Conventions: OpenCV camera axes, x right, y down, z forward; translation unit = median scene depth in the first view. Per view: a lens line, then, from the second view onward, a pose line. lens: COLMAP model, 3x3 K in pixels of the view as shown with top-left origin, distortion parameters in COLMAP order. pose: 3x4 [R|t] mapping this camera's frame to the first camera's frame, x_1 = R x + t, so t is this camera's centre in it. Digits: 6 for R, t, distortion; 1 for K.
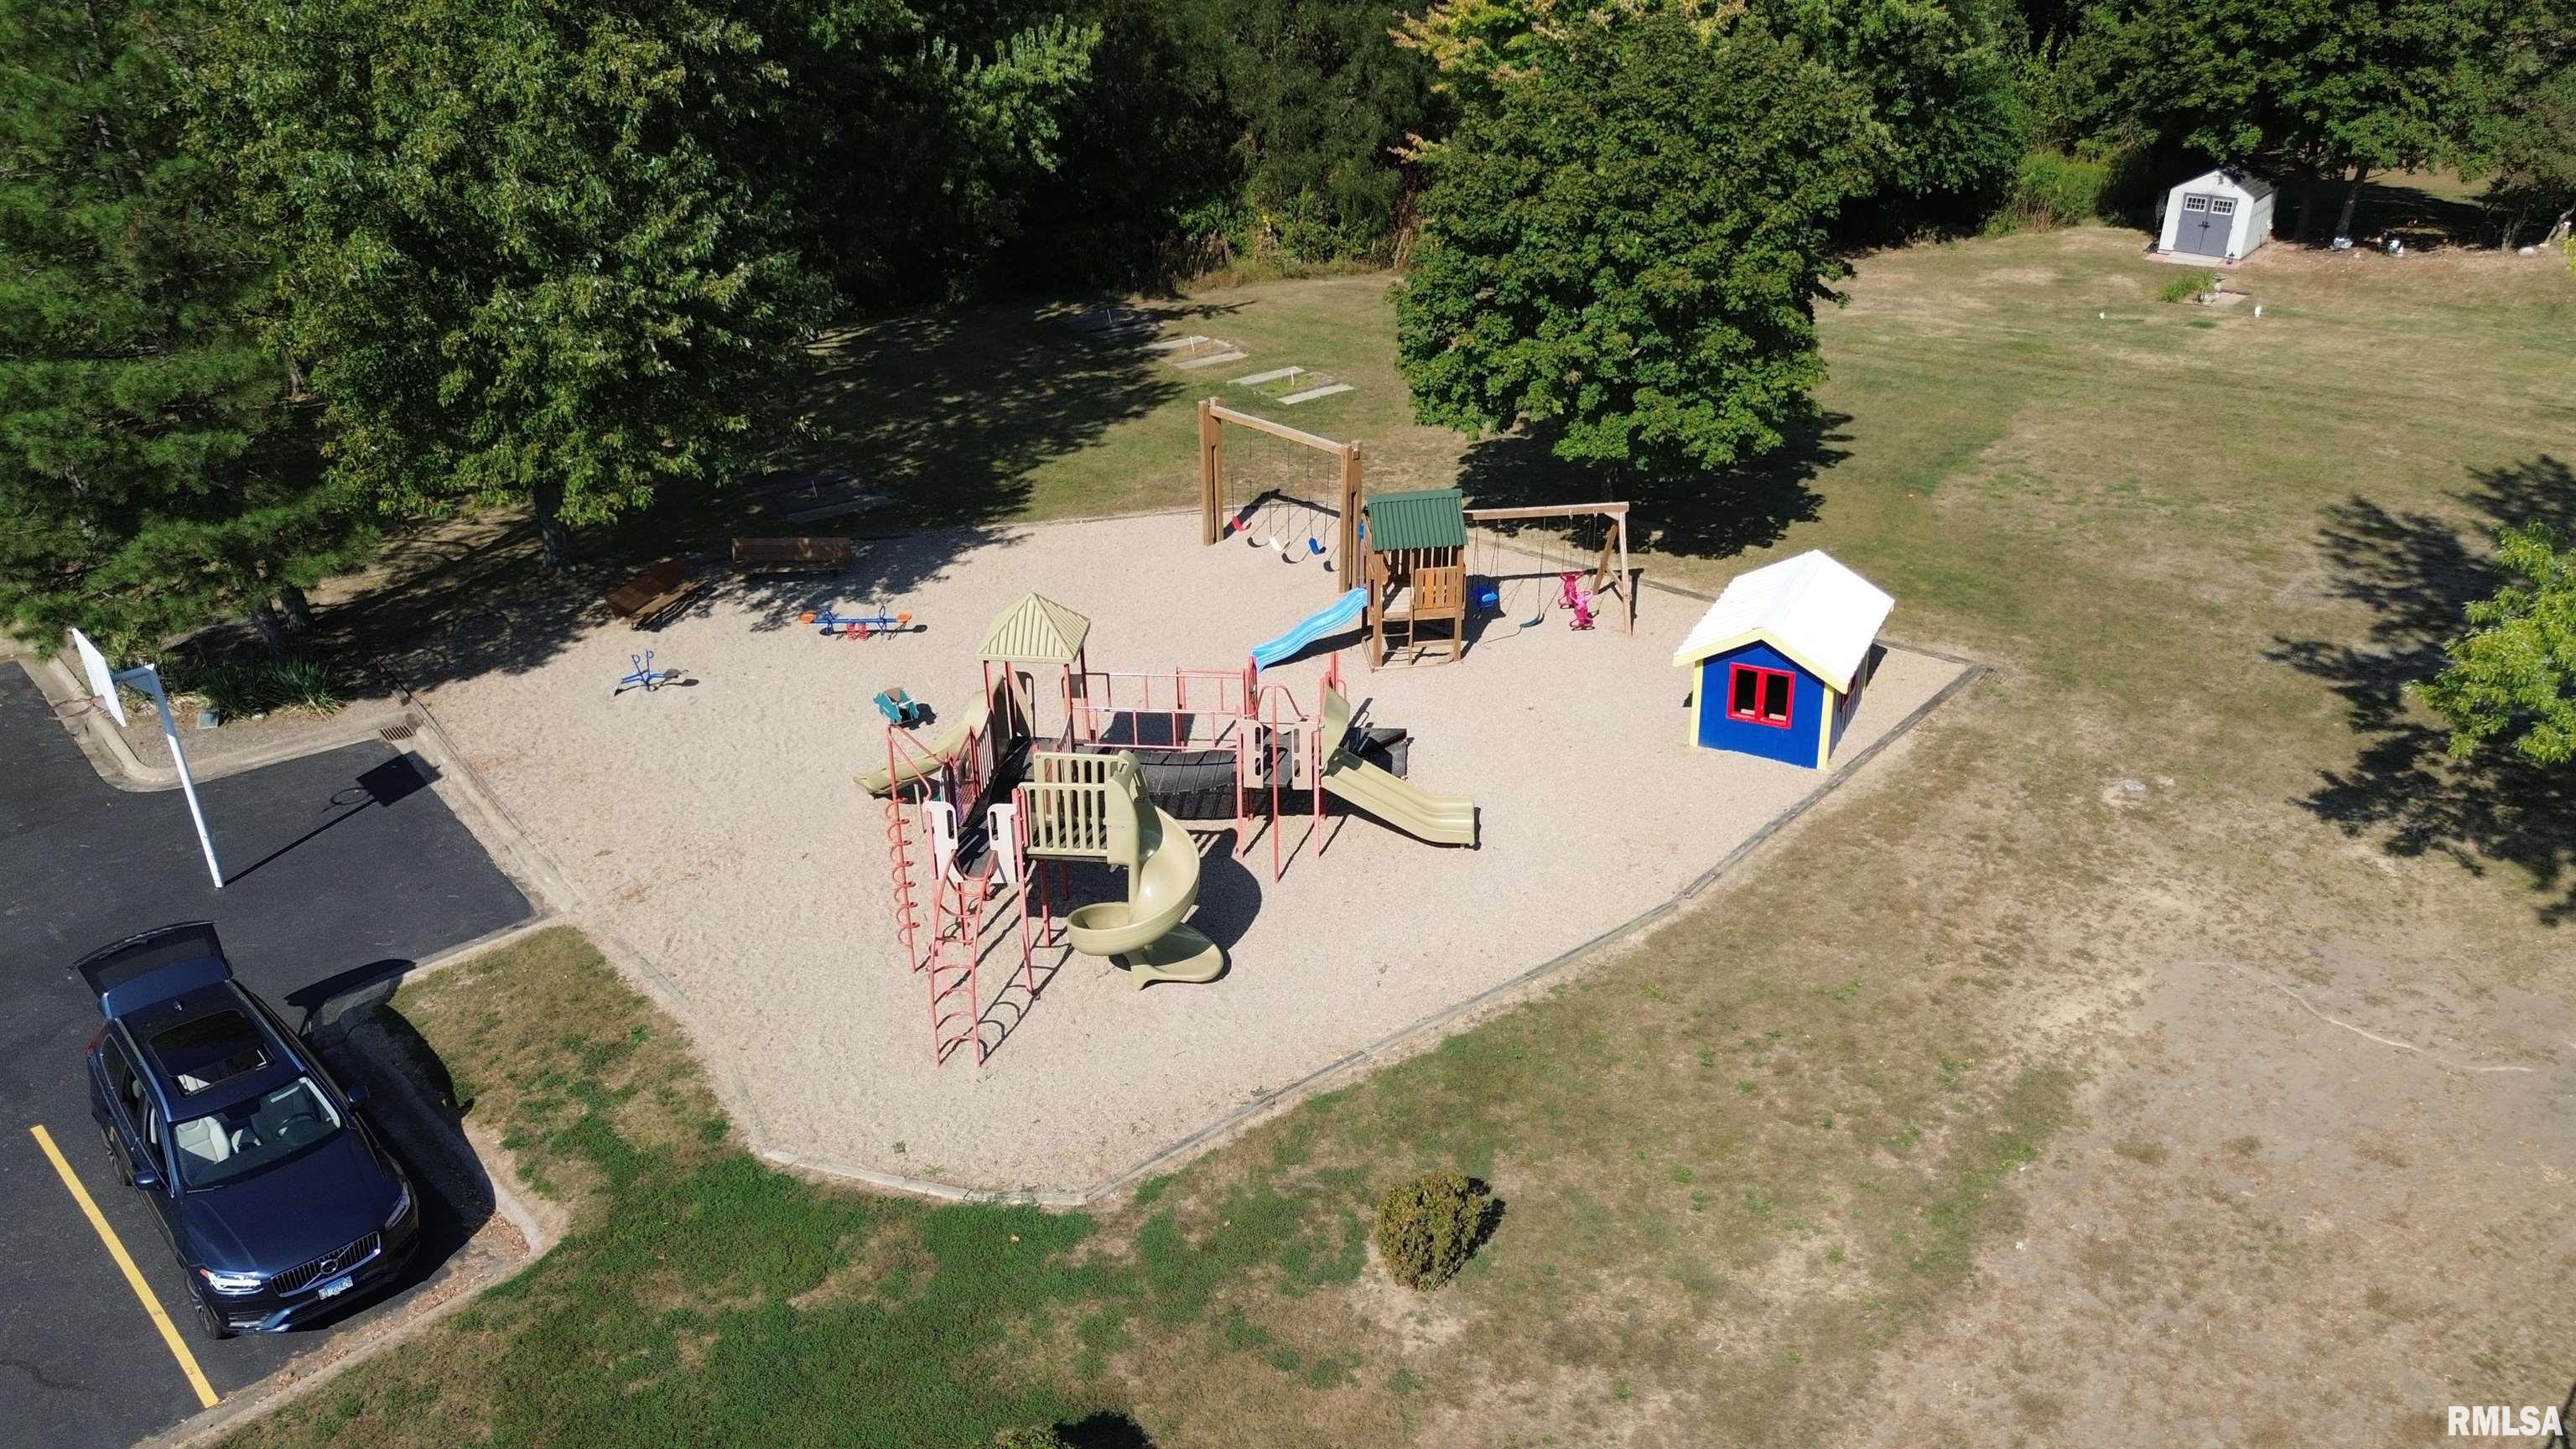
lens RADIAL K [[1832.4, 0, 1304.3], [0, 1832.4, 740.2], [0, 0, 1]] dist [0.064039, -0.057683]
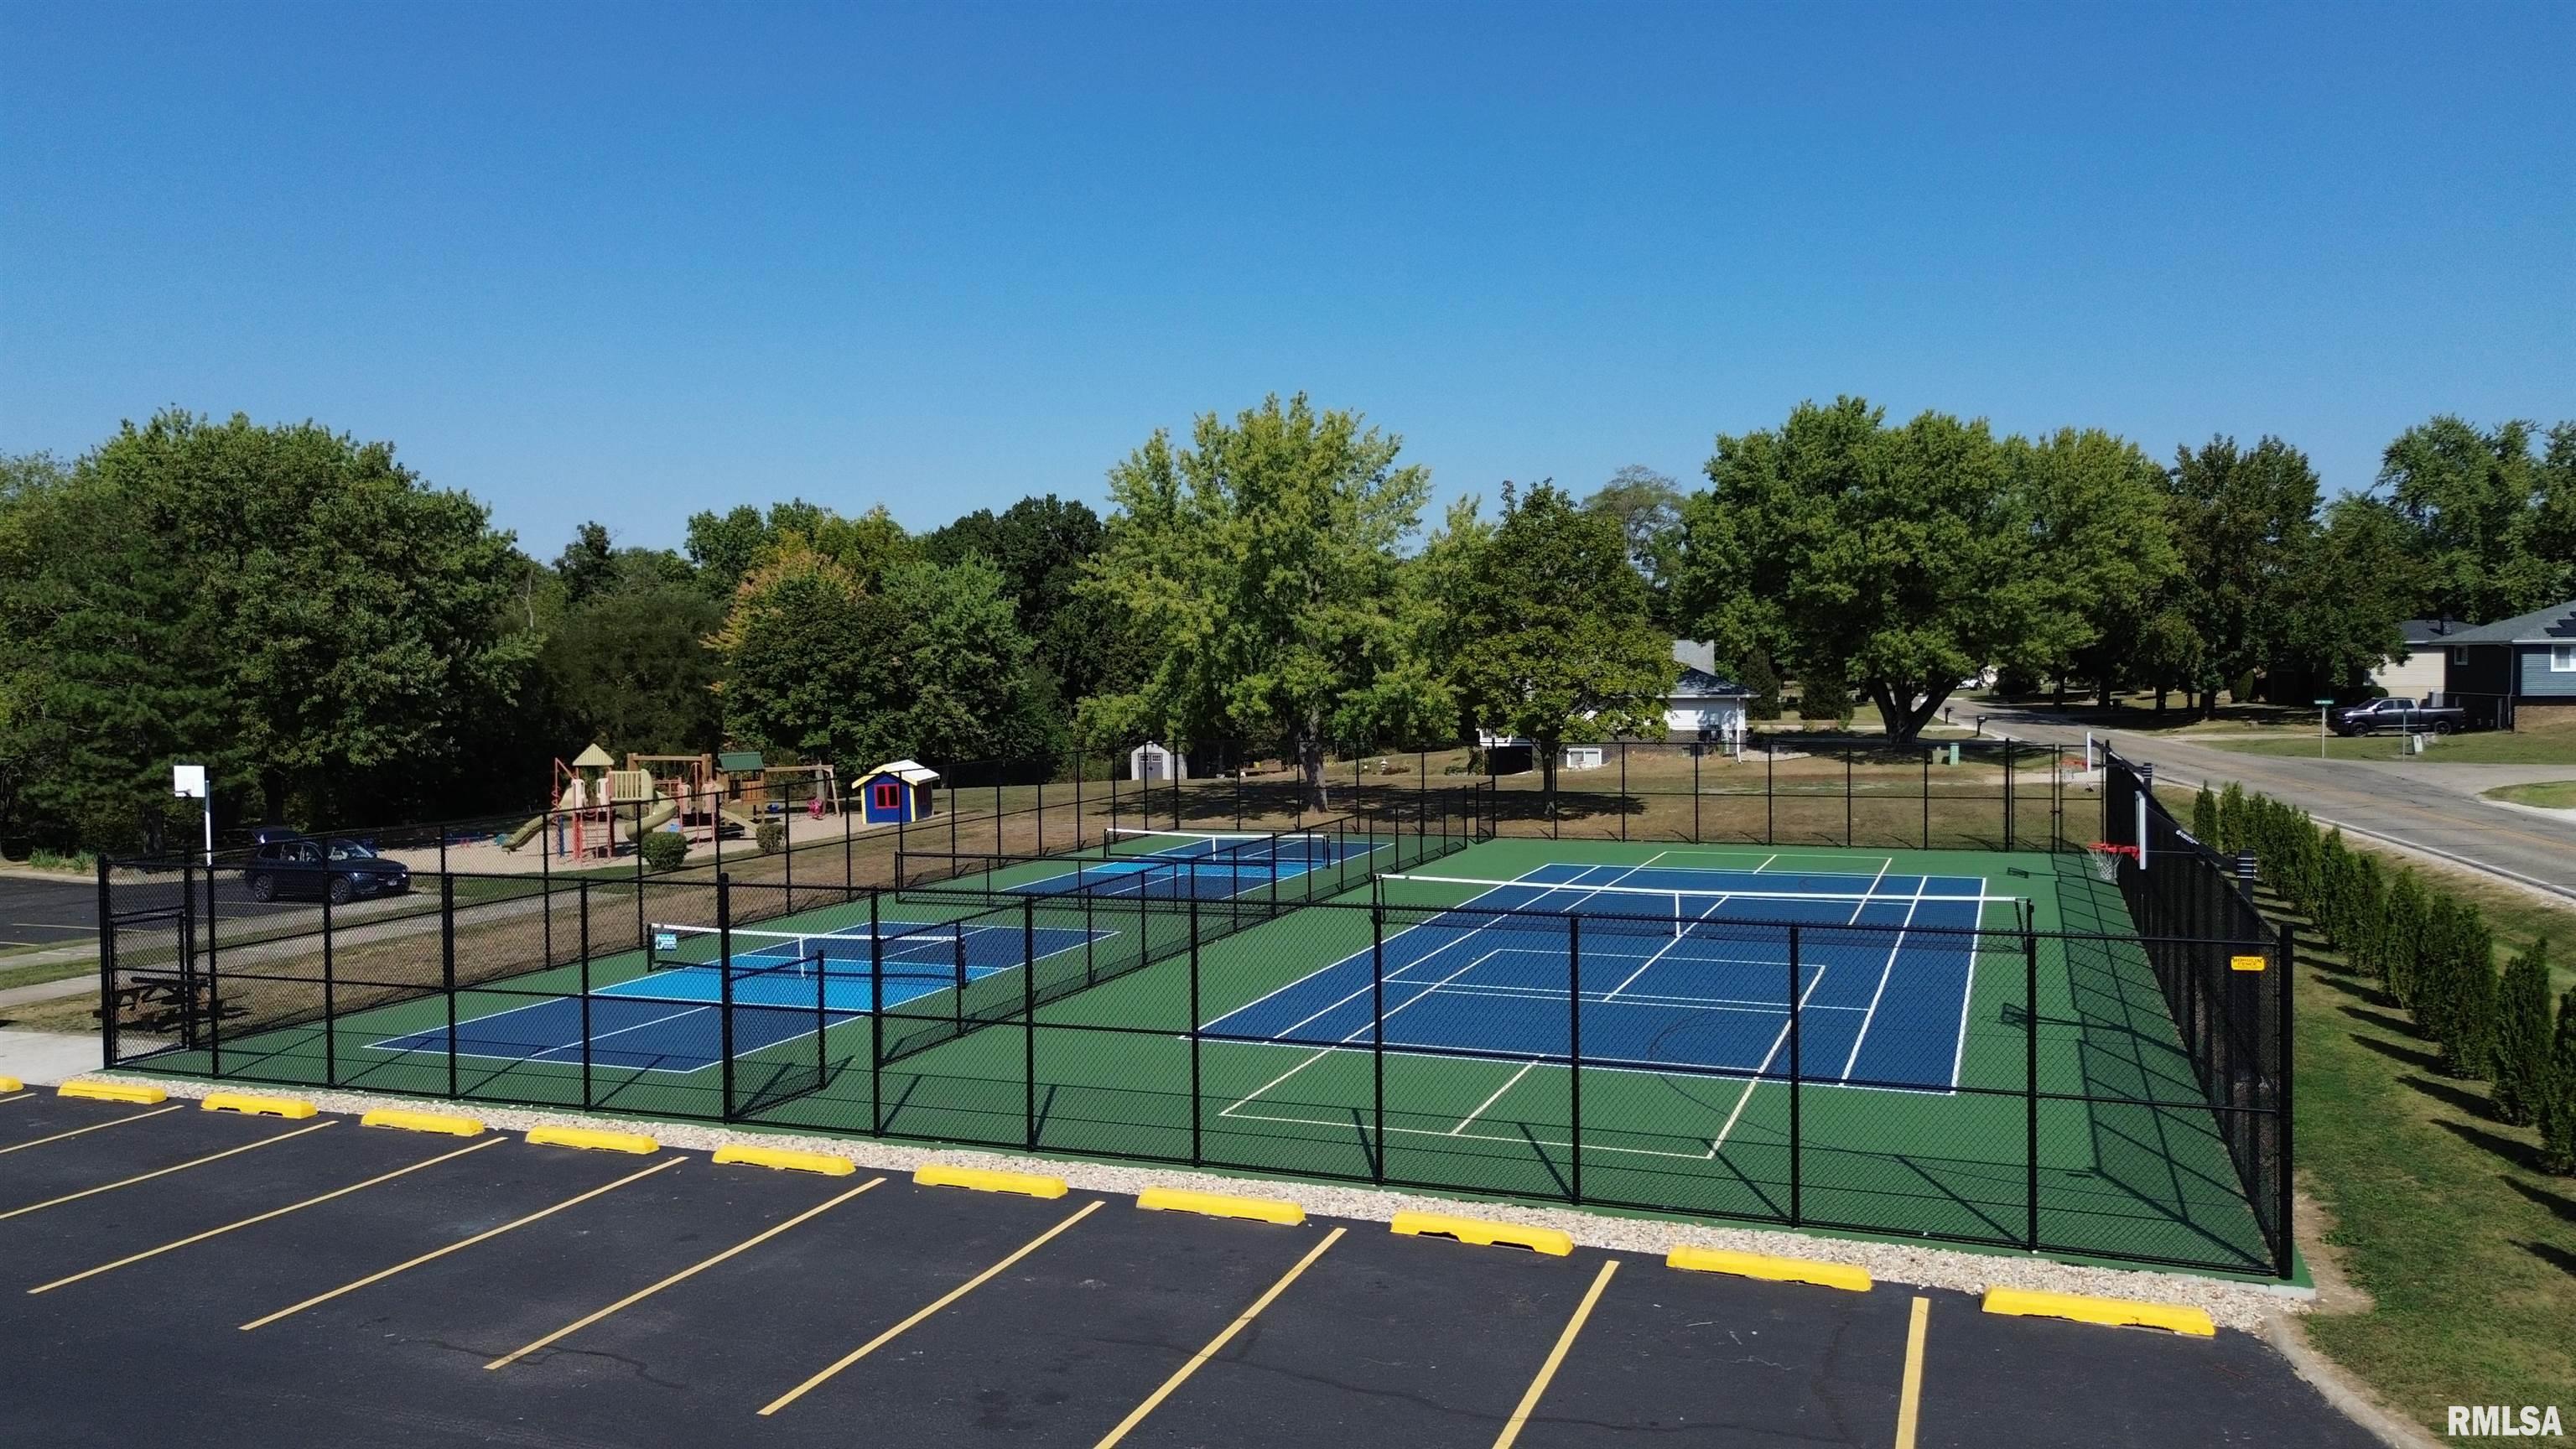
lens RADIAL K [[1832.4, 0, 1301.6], [0, 1832.4, 727.4], [0, 0, 1]] dist [0.064039, -0.057683]
pose [[0.920982, -0.024679, 0.388822, -0.182862], [0.191122, 0.898279, -0.395685, 0.850417], [-0.339506, 0.438731, 0.832016, -1.163433]]
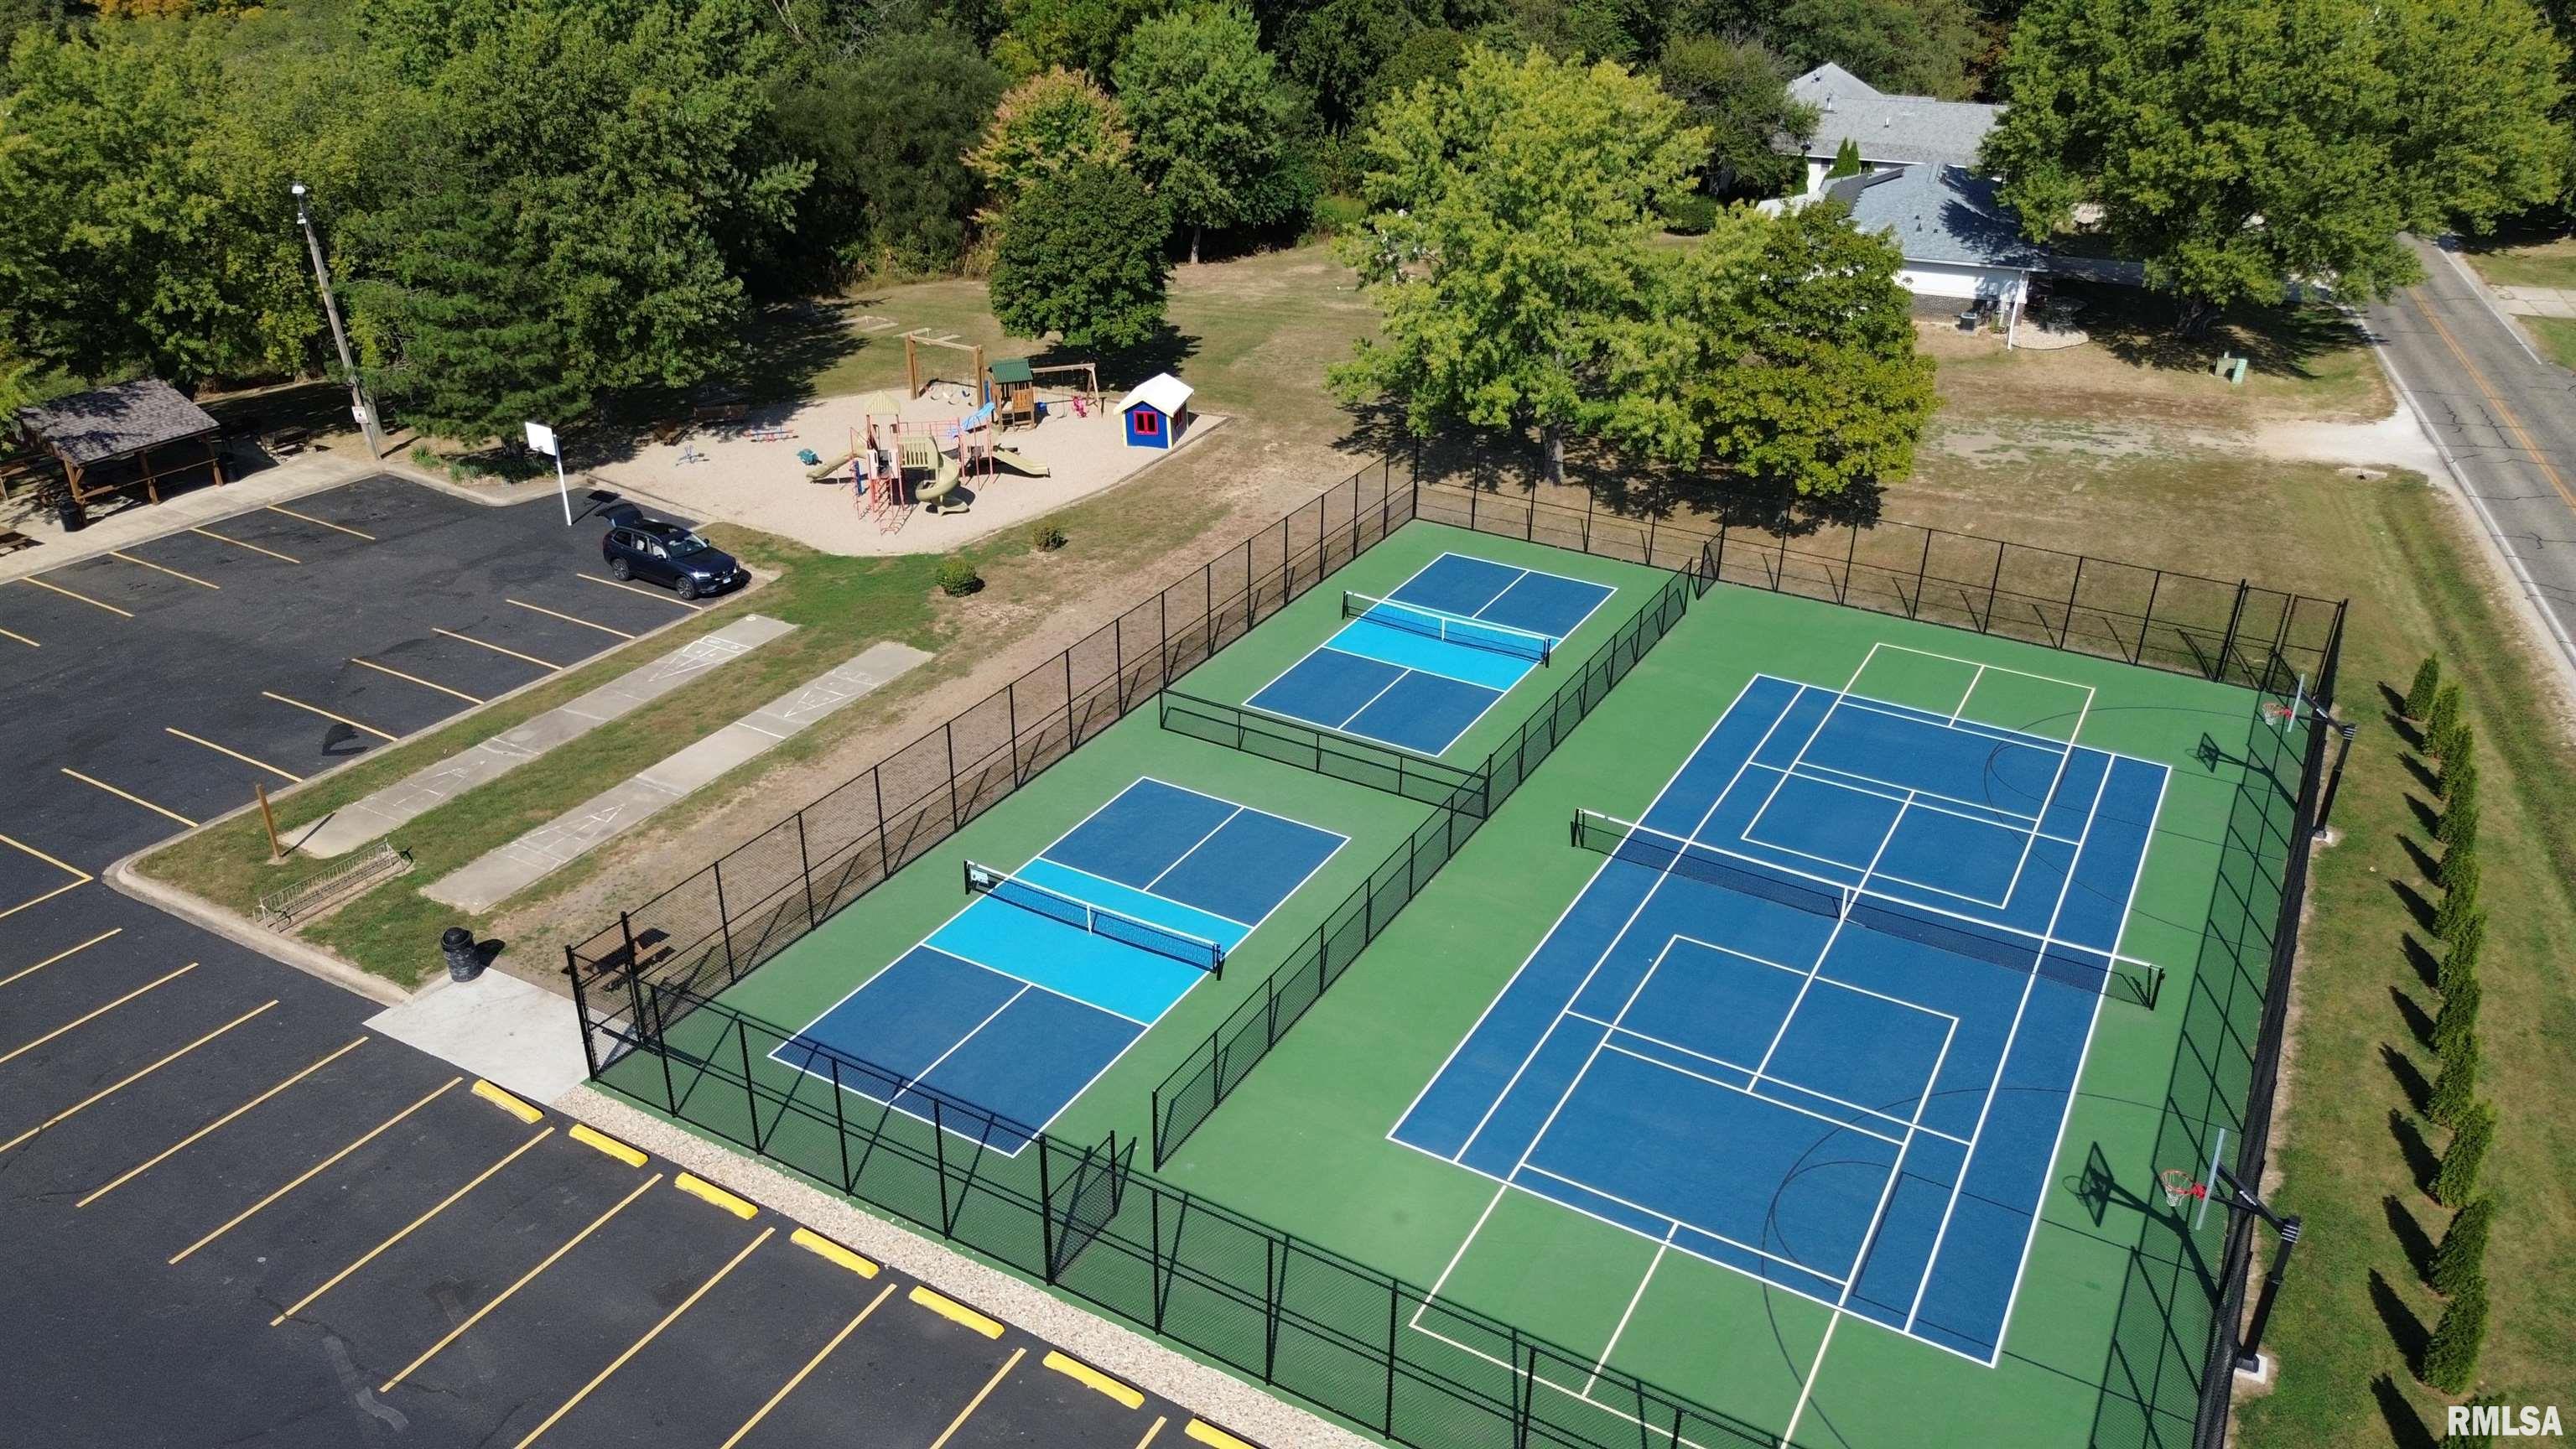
lens RADIAL K [[1832.4, 0, 1296.1], [0, 1832.4, 729.6], [0, 0, 1]] dist [0.064039, -0.057683]
pose [[0.966581, -0.099671, 0.236191, -0.188762], [0.102451, 0.994738, 0.000507, 0.375064], [-0.234998, 0.023708, 0.971707, -1.412261]]
